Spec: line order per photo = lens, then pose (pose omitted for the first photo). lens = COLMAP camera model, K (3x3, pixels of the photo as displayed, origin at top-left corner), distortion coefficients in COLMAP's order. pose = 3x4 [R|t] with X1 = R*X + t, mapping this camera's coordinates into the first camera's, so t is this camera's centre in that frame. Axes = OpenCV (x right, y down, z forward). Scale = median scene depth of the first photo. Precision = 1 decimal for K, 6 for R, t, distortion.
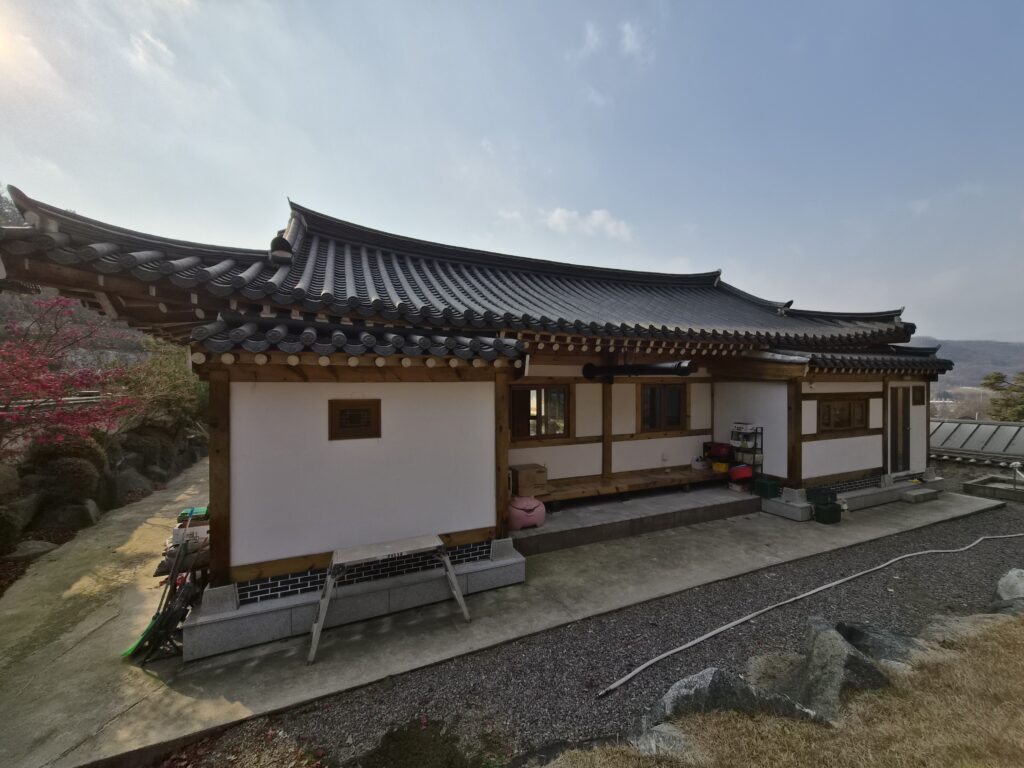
lens RADIAL K [[403.6, 0, 507.9], [0, 403.6, 380.7], [0, 0, 1]] dist [-0.002192, -0.000124]
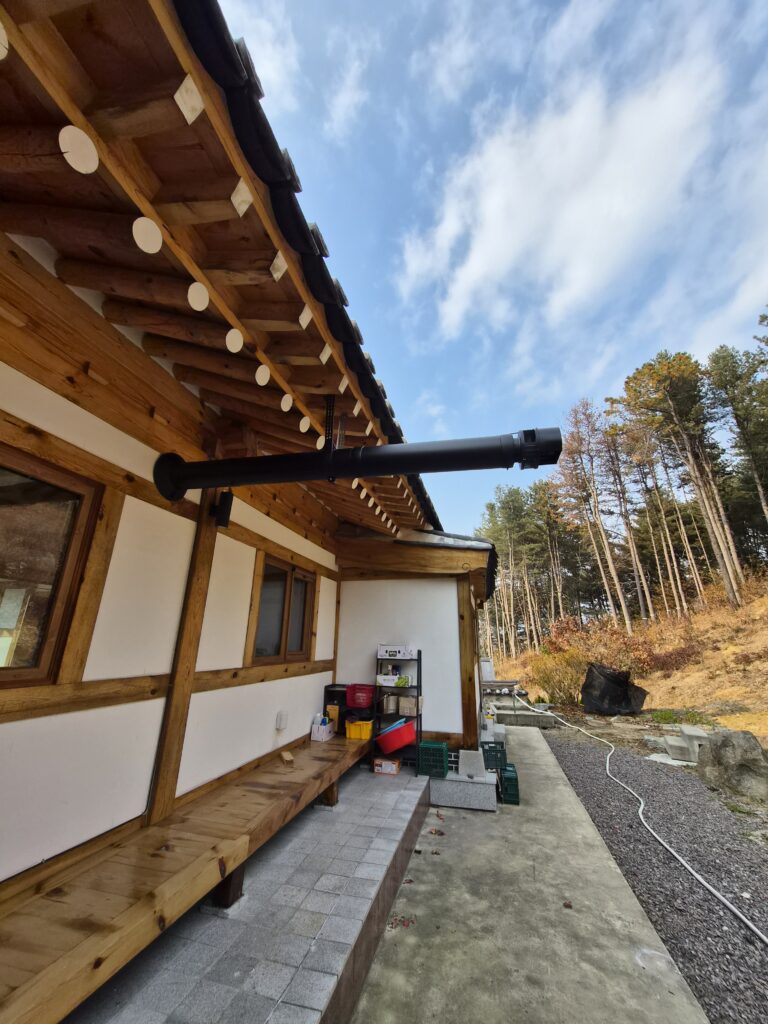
lens RADIAL K [[403.6, 0, 383.0], [0, 403.6, 509.5], [0, 0, 1]] dist [-0.002192, -0.000124]
pose [[0.606644, 0.262655, 0.750330, 0.059696], [-0.024834, 0.949644, -0.312346, 0.110797], [-0.794586, 0.170849, 0.582619, 0.671658]]
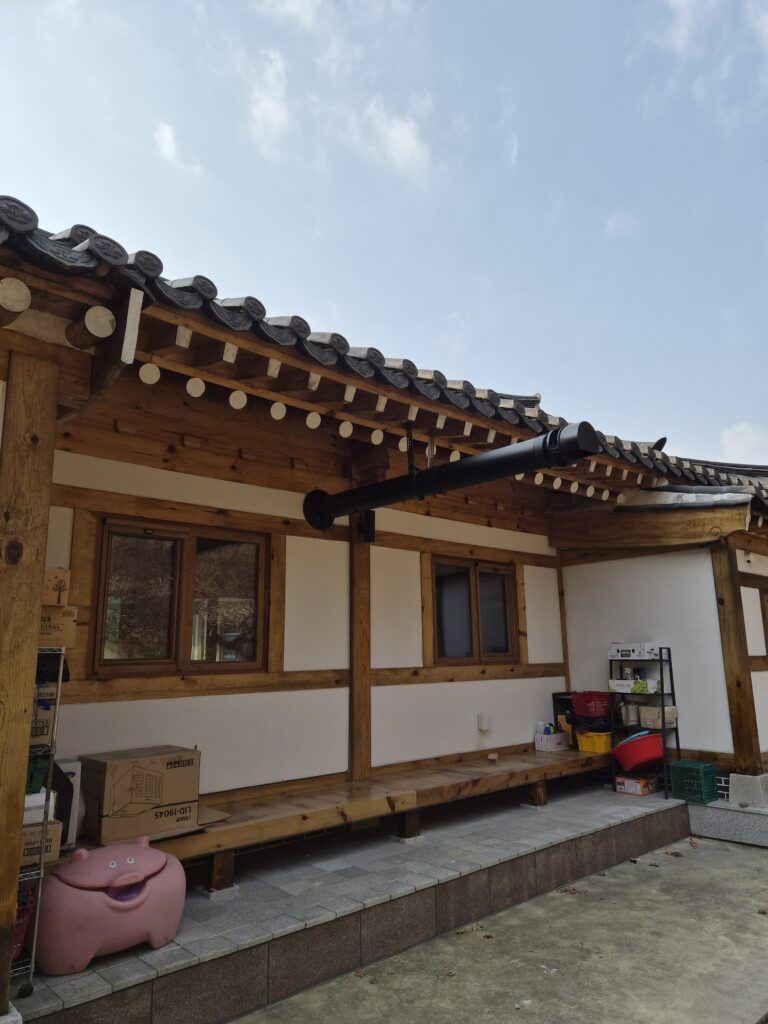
lens RADIAL K [[687.5, 0, 393.8], [0, 687.5, 512.6], [0, 0, 1]] dist [0.053483, -0.031750]
pose [[0.944017, 0.053283, 0.325565, 0.045002], [0.013886, 0.979578, -0.200586, 0.125729], [-0.329604, 0.193878, 0.923998, 0.328911]]
